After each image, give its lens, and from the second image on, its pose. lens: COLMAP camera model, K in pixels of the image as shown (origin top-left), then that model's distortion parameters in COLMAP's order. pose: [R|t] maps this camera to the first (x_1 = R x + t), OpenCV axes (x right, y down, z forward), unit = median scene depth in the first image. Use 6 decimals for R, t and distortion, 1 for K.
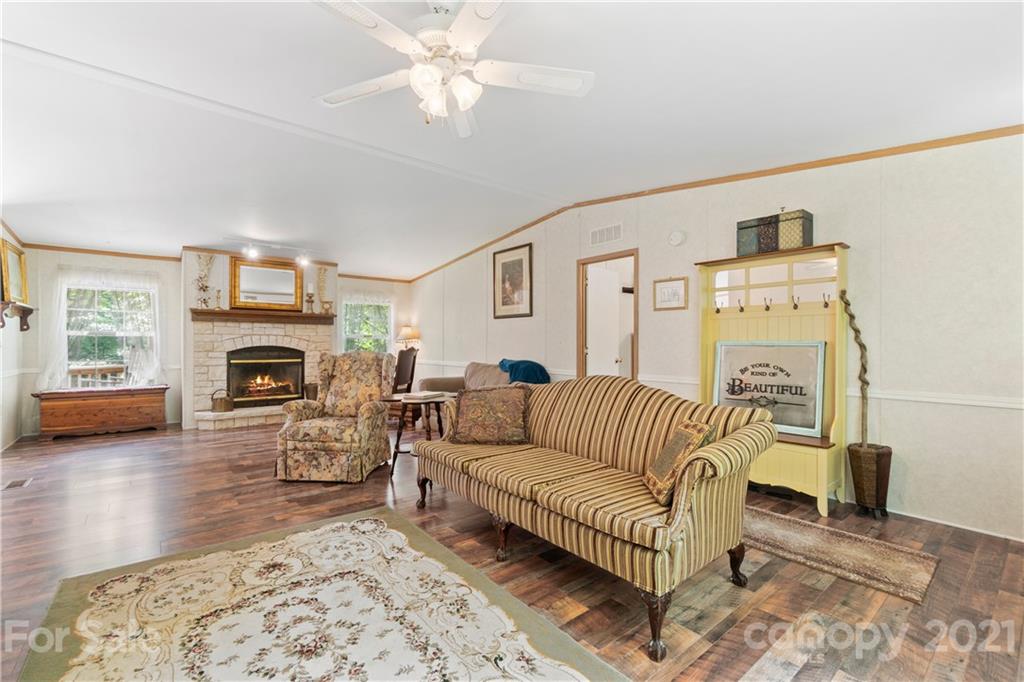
lens RADIAL K [[448.7, 0, 509.0], [0, 448.7, 342.7], [0, 0, 1]] dist [-0.002300, -0.000549]
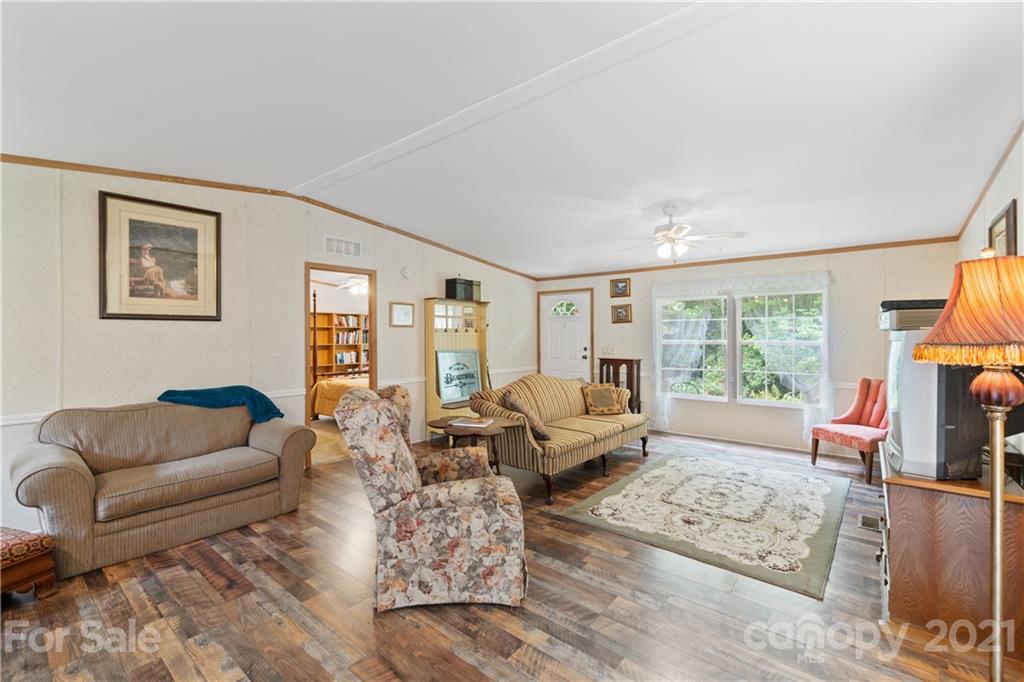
lens RADIAL K [[442.6, 0, 494.3], [0, 442.6, 335.0], [0, 0, 1]] dist [-0.001548, -0.000080]
pose [[-0.183888, -0.005431, 0.982932, -1.335993], [-0.003314, 0.999982, 0.004905, -0.081744], [-0.982942, -0.002355, -0.183903, 1.386682]]
